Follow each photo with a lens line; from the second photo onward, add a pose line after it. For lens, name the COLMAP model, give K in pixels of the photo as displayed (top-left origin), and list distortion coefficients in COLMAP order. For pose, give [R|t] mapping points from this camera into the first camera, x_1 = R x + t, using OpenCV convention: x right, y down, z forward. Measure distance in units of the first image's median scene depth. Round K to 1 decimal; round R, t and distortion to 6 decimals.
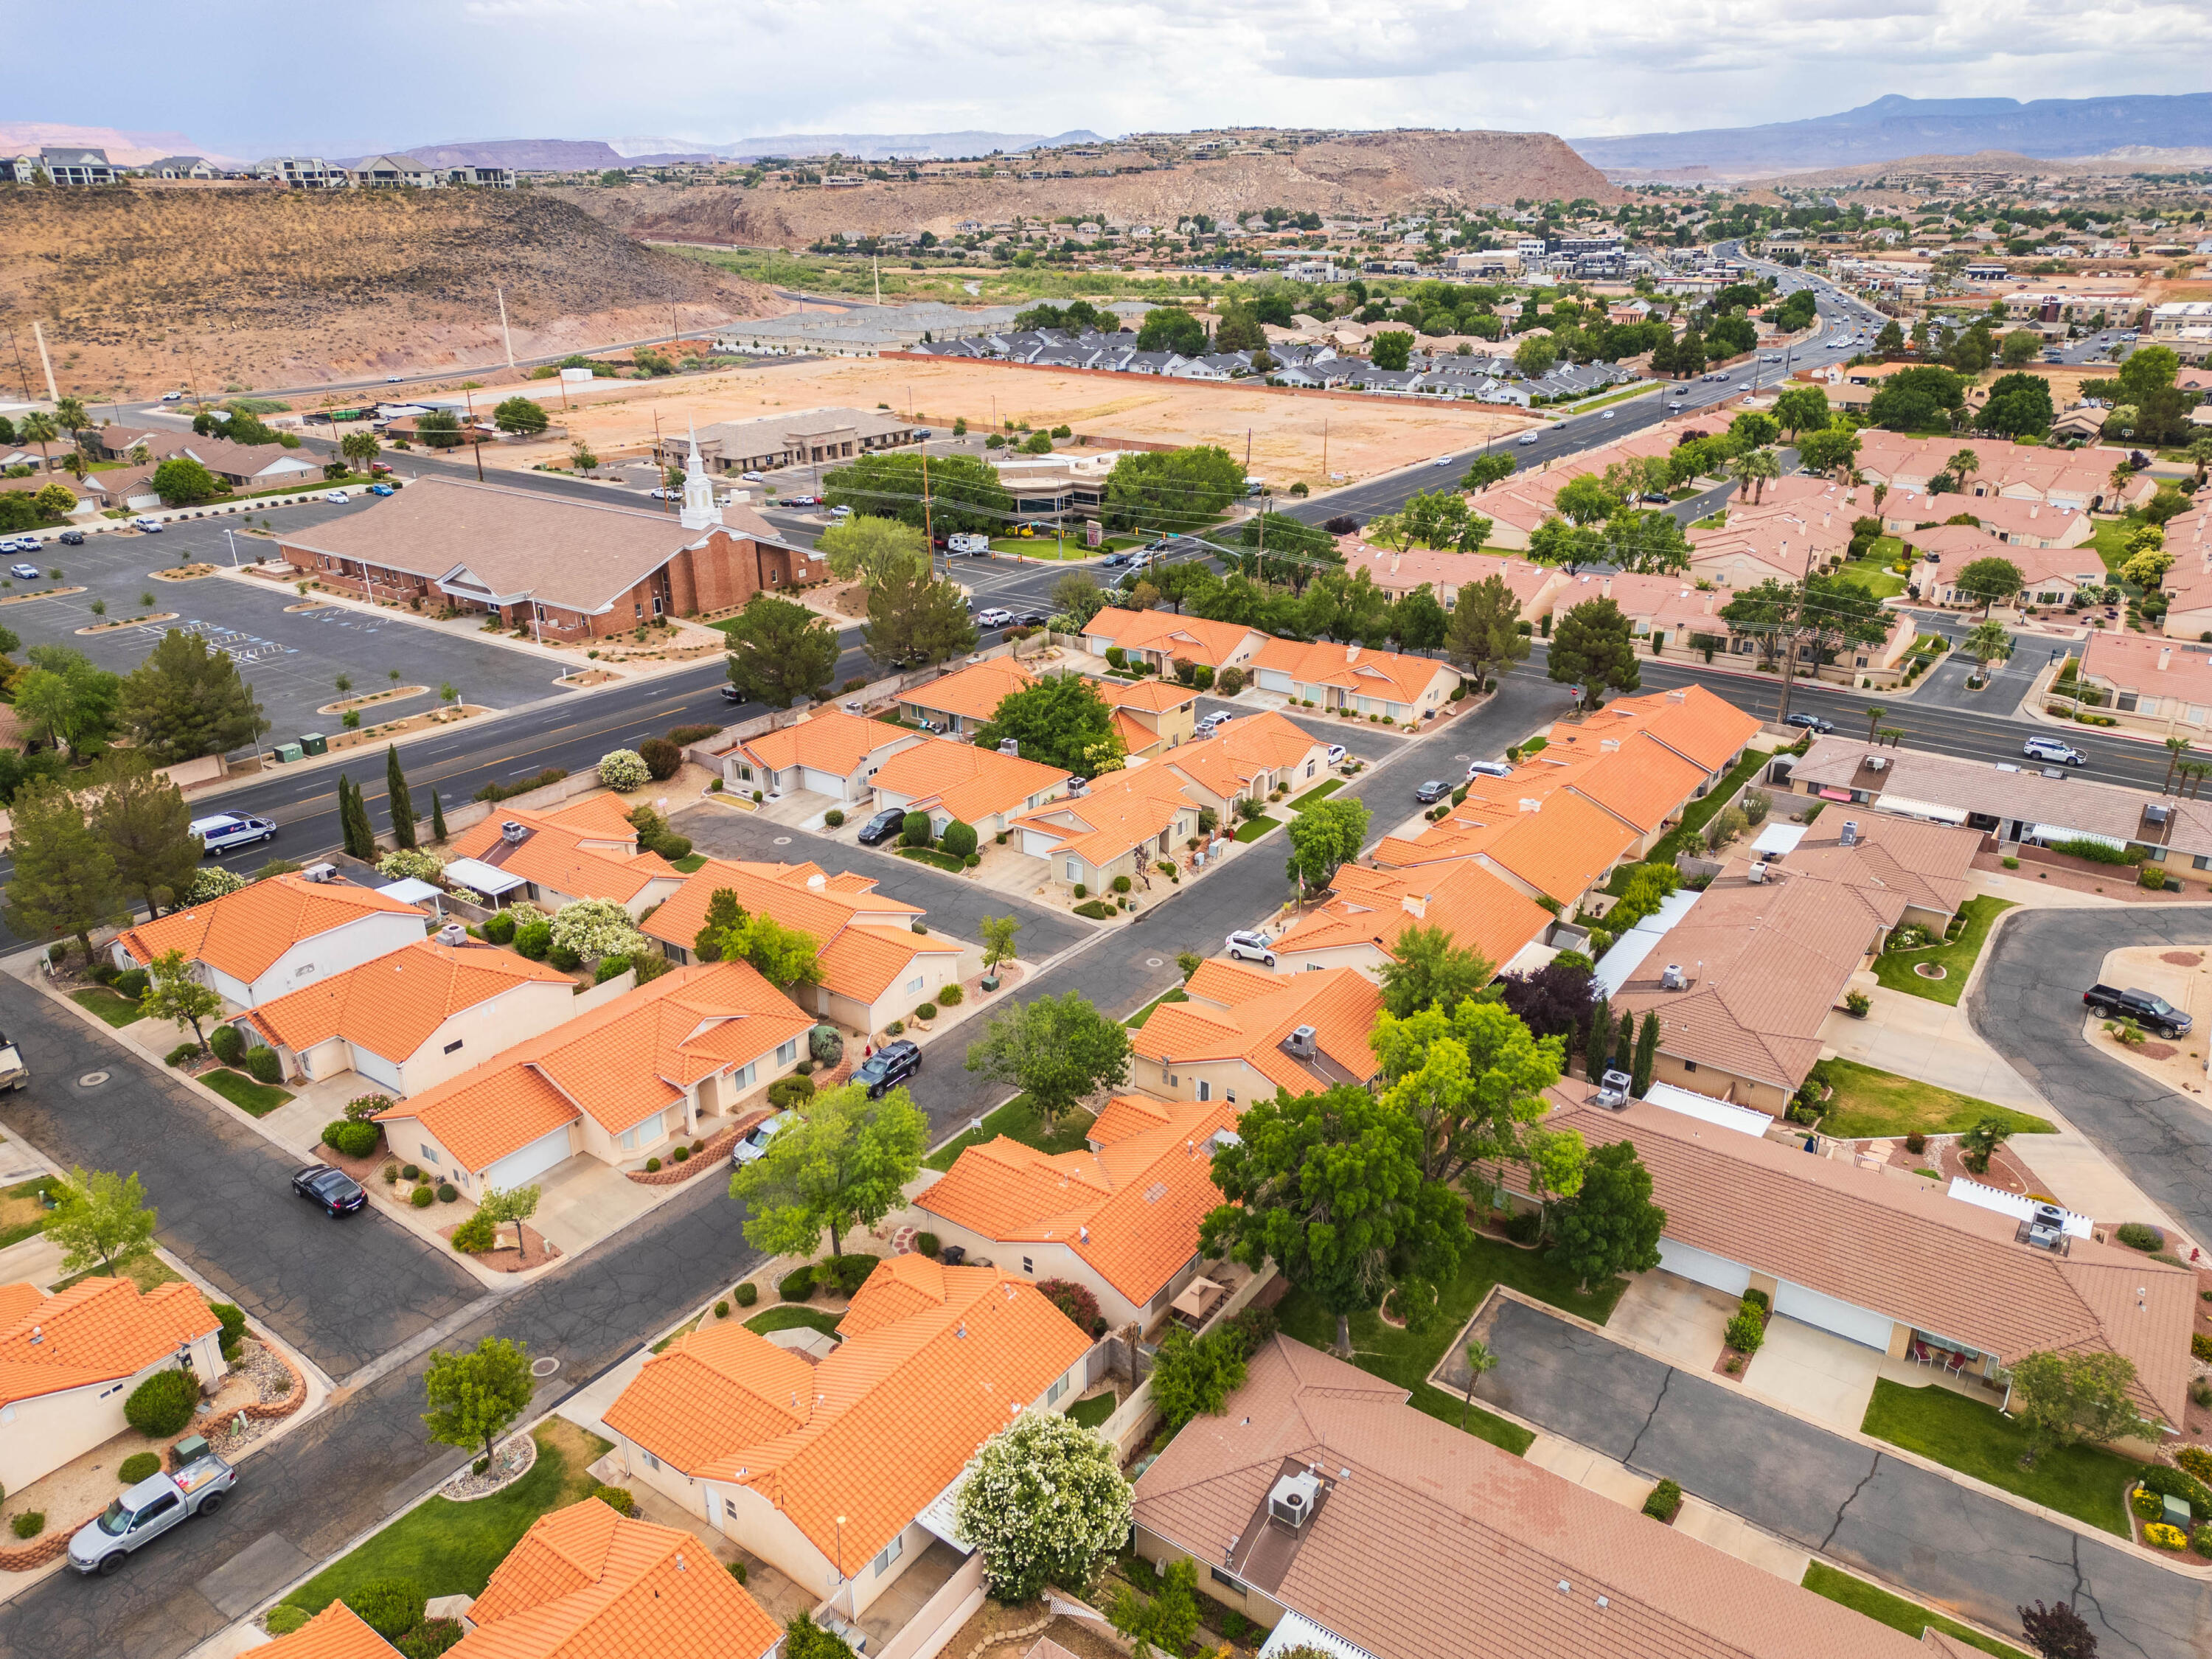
lens RADIAL K [[1549.8, 0, 1106.0], [0, 1549.8, 829.5], [0, 0, 1]] dist [0.113692, -0.131566]
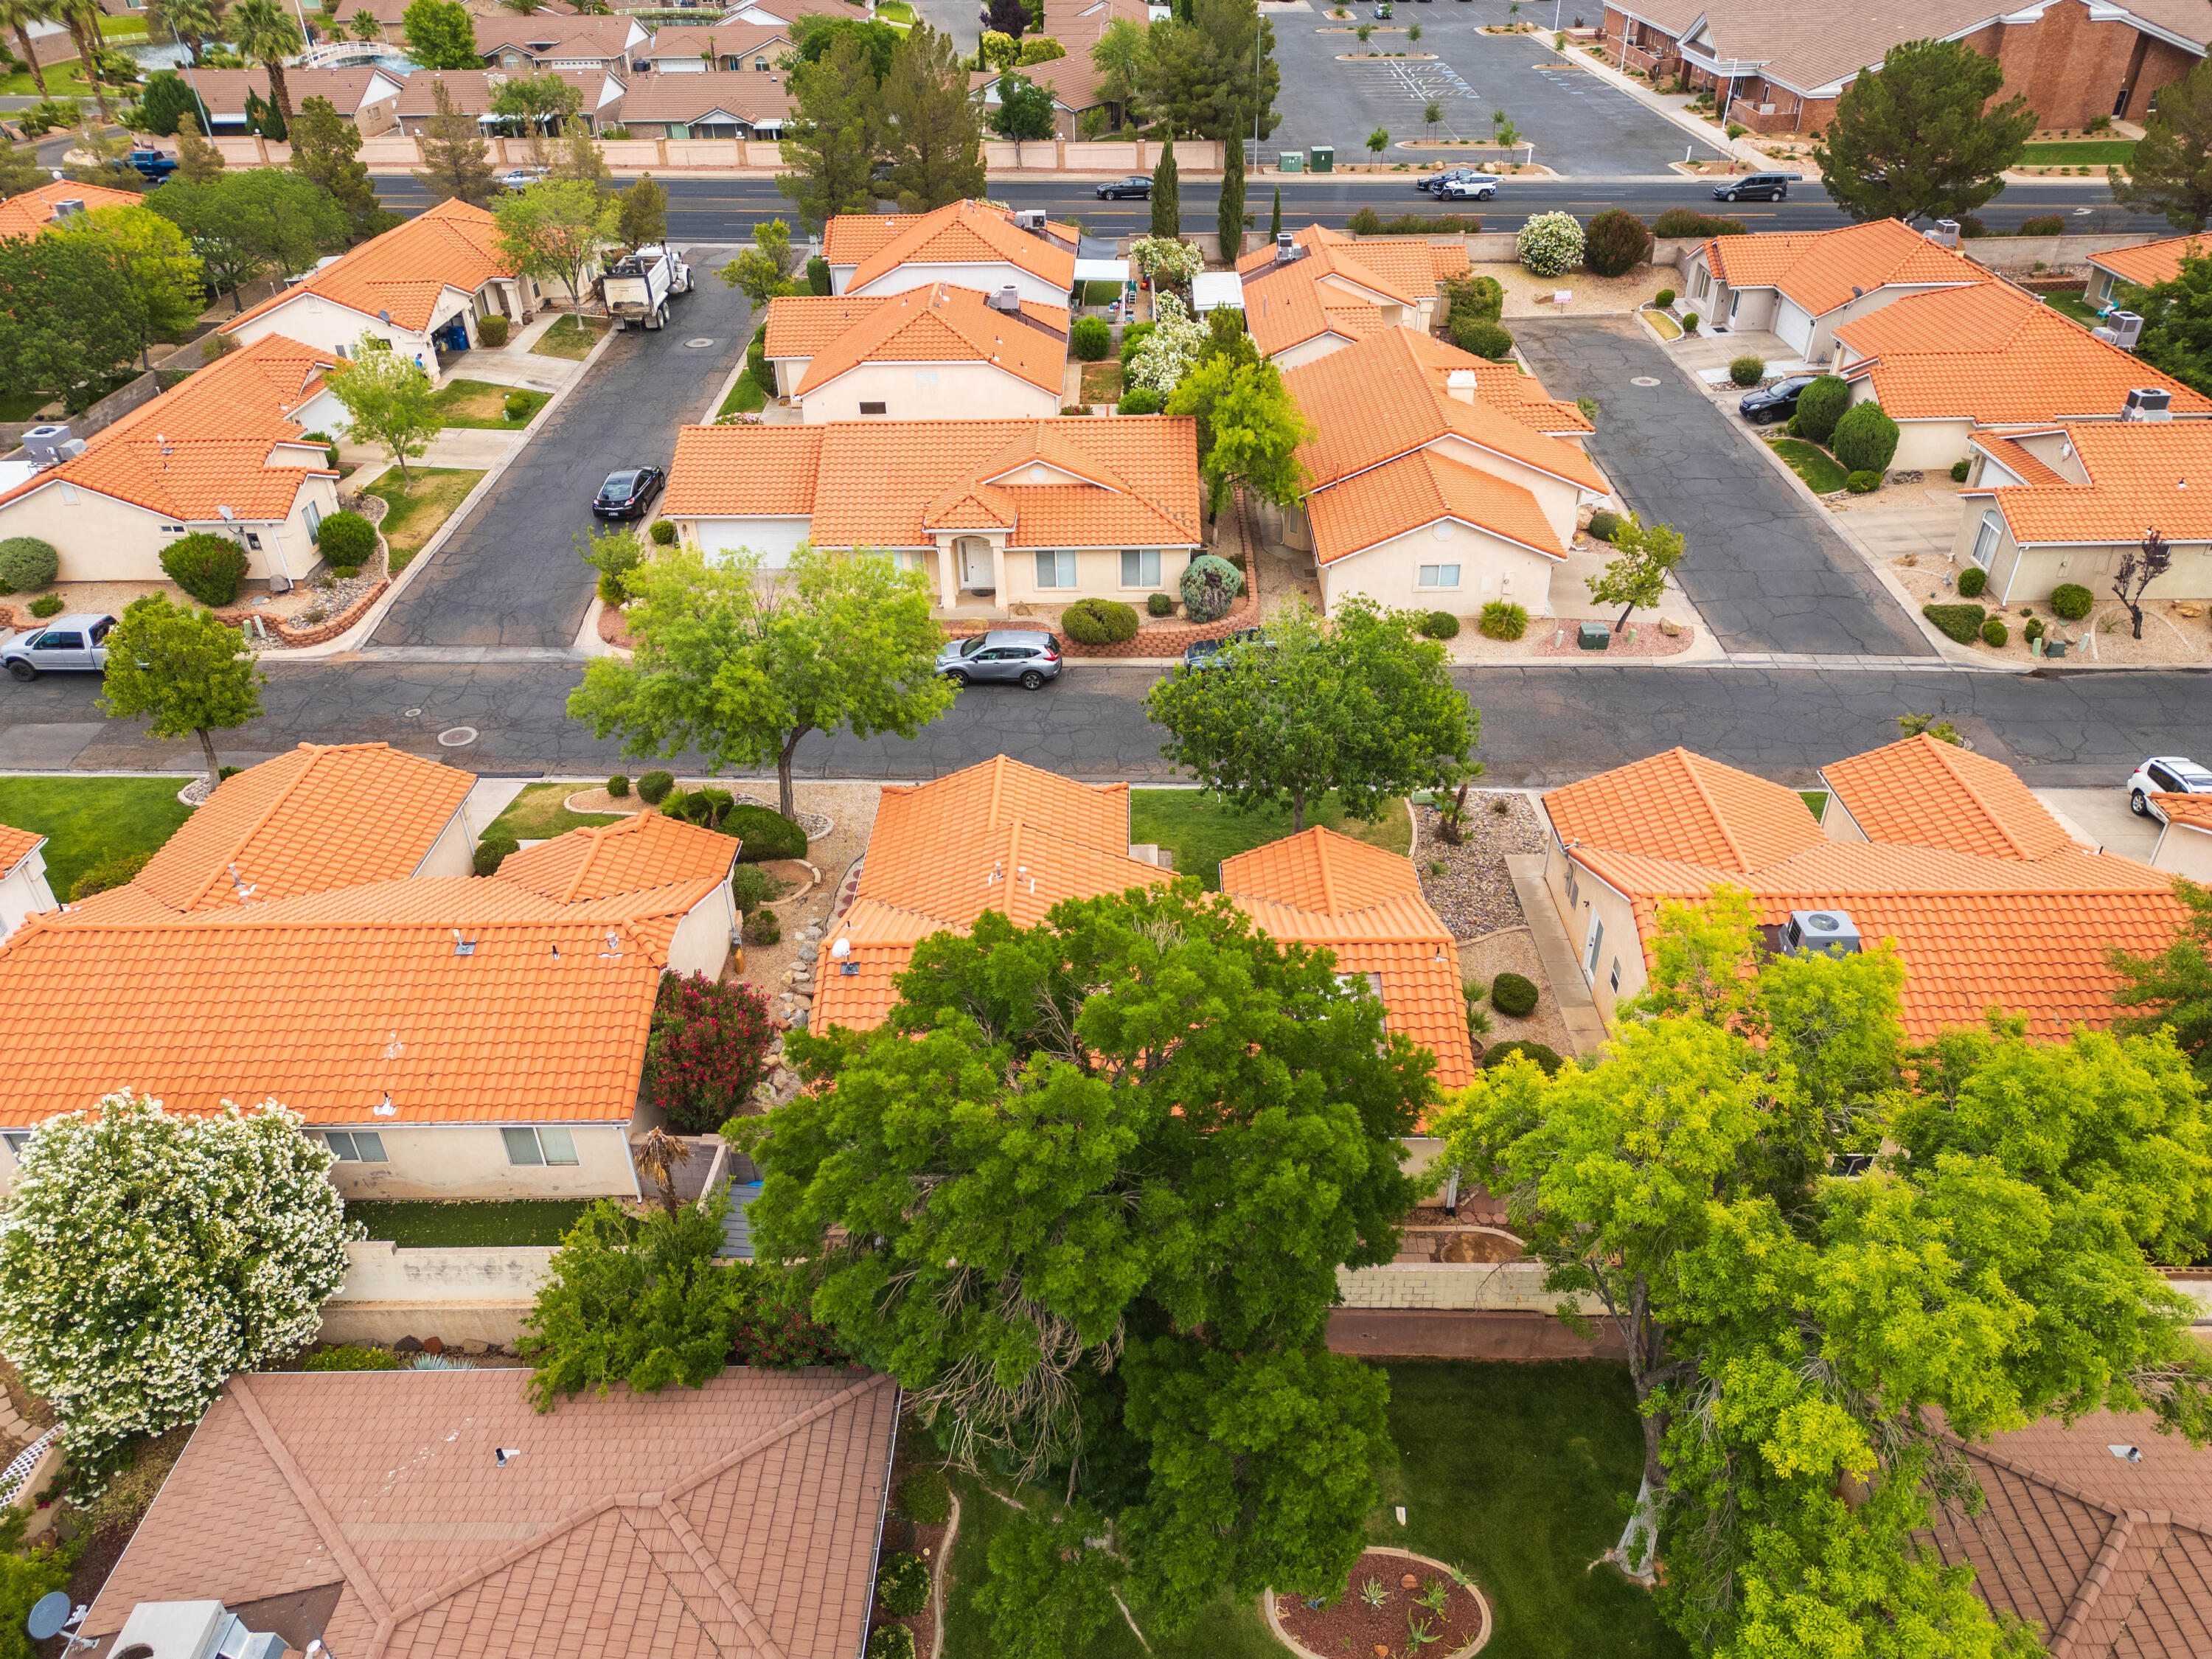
lens RADIAL K [[1549.8, 0, 1106.0], [0, 1549.8, 829.5], [0, 0, 1]] dist [0.113692, -0.131566]
pose [[0.569796, 0.448500, -0.688607, 0.202361], [-0.300766, 0.893616, 0.333153, 0.023540], [0.764769, 0.017280, 0.644072, 0.437522]]
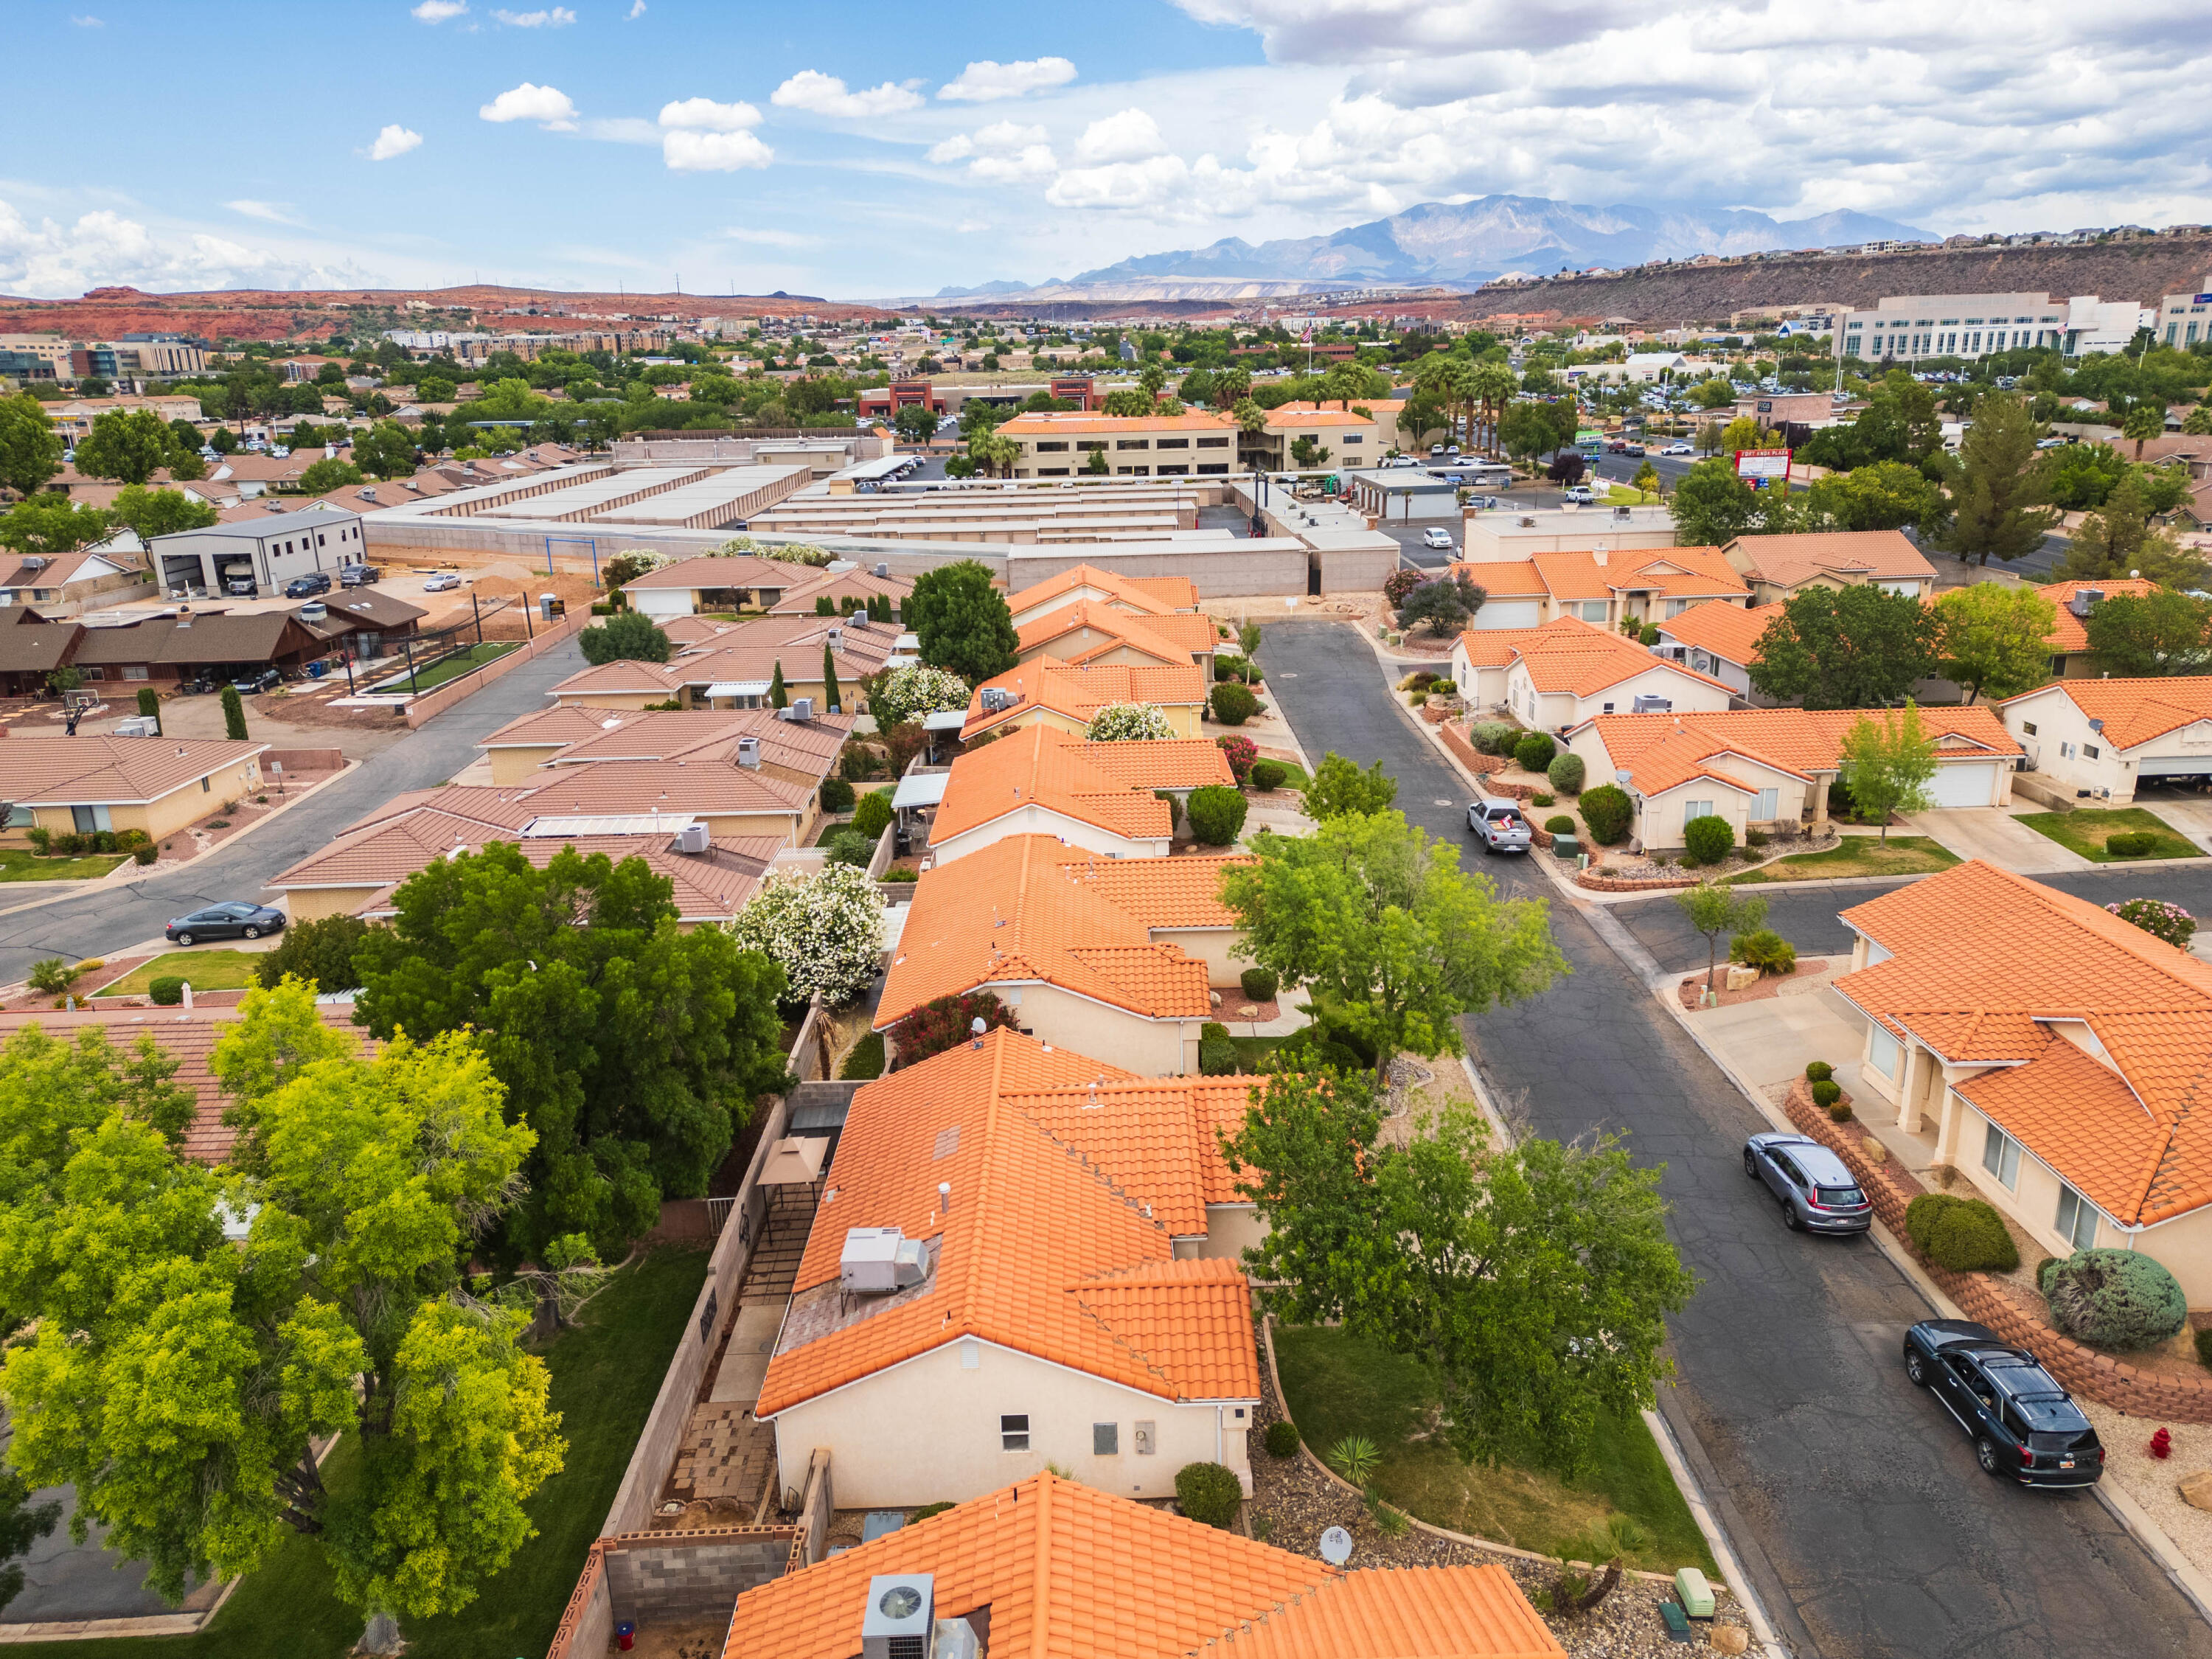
lens RADIAL K [[1549.0, 0, 1110.8], [0, 1549.0, 838.0], [0, 0, 1]] dist [0.079520, -0.074402]
pose [[-0.800144, 0.200995, -0.565128, 0.157852], [-0.200695, 0.798161, 0.568032, -0.090096], [0.565235, 0.567926, -0.598306, 0.785266]]
